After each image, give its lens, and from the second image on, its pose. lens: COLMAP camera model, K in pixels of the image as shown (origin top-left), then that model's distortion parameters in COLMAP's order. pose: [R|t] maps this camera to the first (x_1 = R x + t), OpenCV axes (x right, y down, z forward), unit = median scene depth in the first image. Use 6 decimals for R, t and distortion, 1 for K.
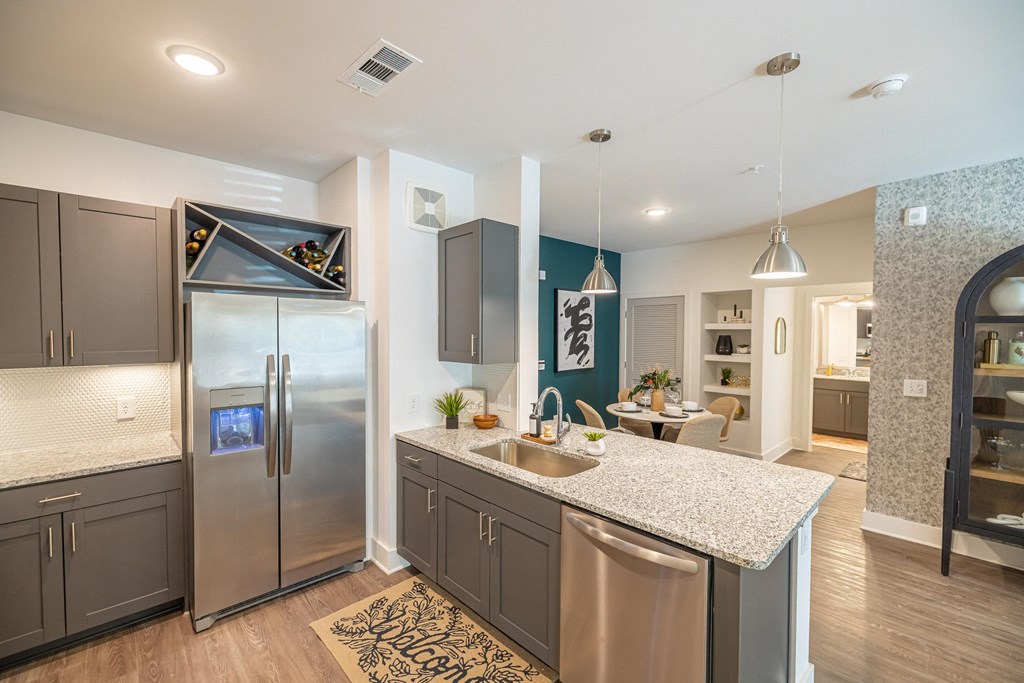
lens RADIAL K [[430.8, 0, 511.0], [0, 430.8, 341.5], [0, 0, 1]] dist [-0.004694, -0.000299]
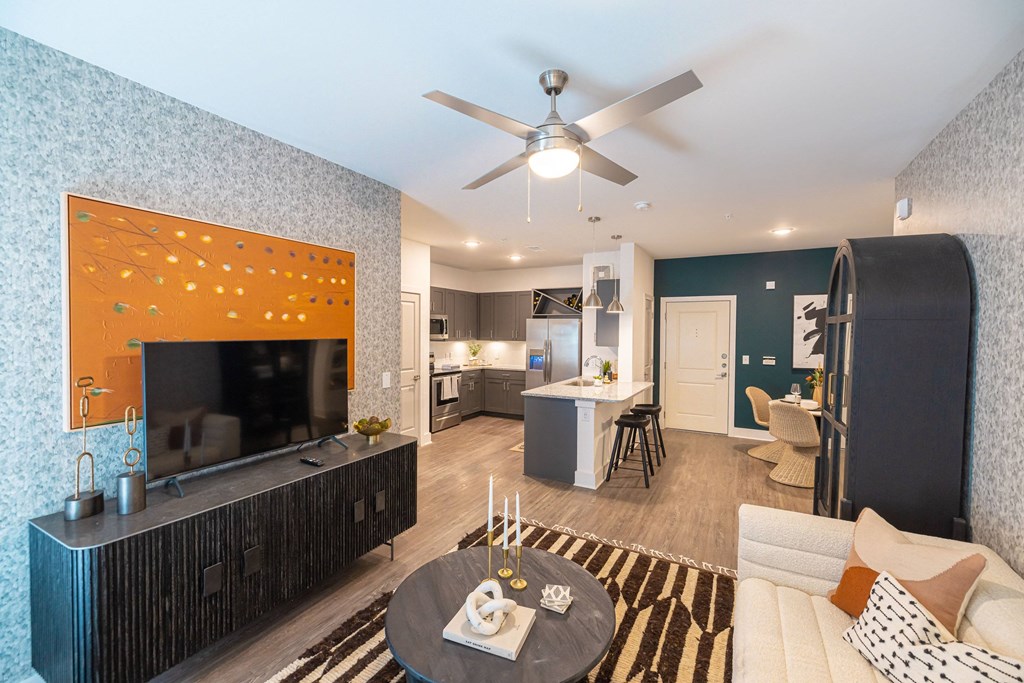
lens RADIAL K [[430.8, 0, 513.3], [0, 430.8, 343.6], [0, 0, 1]] dist [-0.004694, -0.000299]
pose [[0.292205, 0.027198, -0.955969, 0.961079], [-0.030848, 0.999343, 0.019003, 0.006639], [0.955858, 0.023937, 0.292852, -0.023456]]
